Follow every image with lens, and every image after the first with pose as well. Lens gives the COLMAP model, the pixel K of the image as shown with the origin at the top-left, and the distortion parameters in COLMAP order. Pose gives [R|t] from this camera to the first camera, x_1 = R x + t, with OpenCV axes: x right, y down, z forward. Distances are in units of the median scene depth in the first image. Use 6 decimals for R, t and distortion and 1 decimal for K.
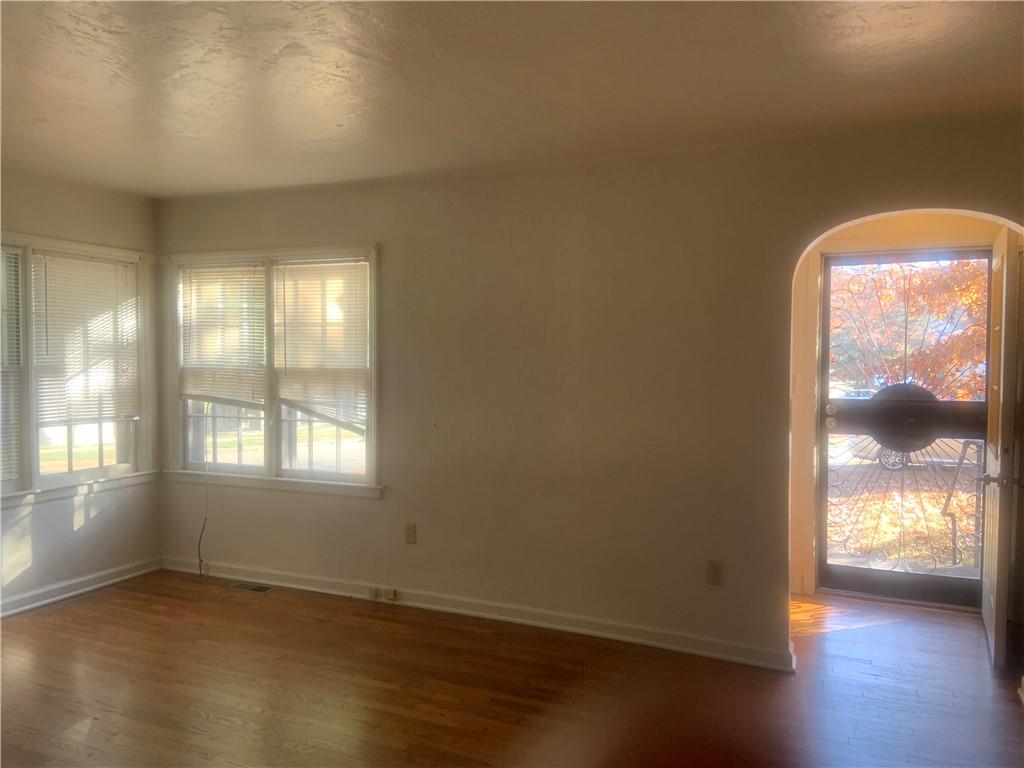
lens RADIAL K [[746.4, 0, 512.0], [0, 746.4, 384.0], [0, 0, 1]] dist [0.043551, -0.003000]
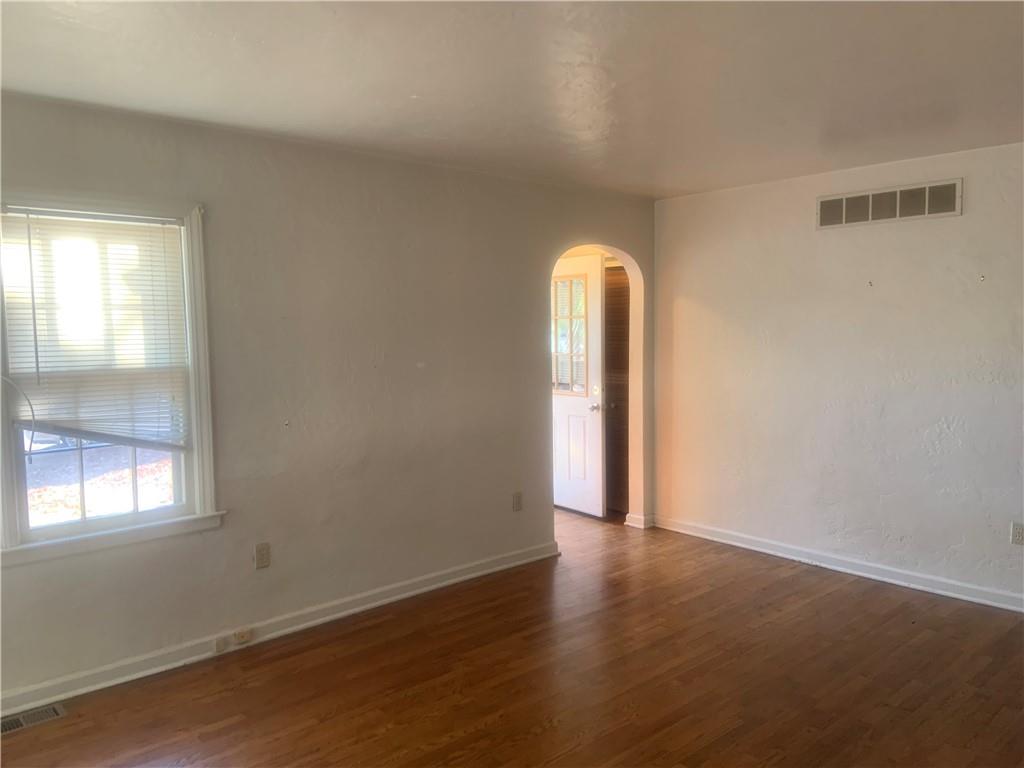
lens RADIAL K [[746.4, 0, 512.0], [0, 746.4, 384.0], [0, 0, 1]] dist [0.043551, -0.003000]
pose [[0.418233, -0.077577, 0.905021, -0.755529], [0.047277, 0.996855, 0.063601, -0.035191], [-0.907108, 0.016187, 0.420586, 0.371124]]
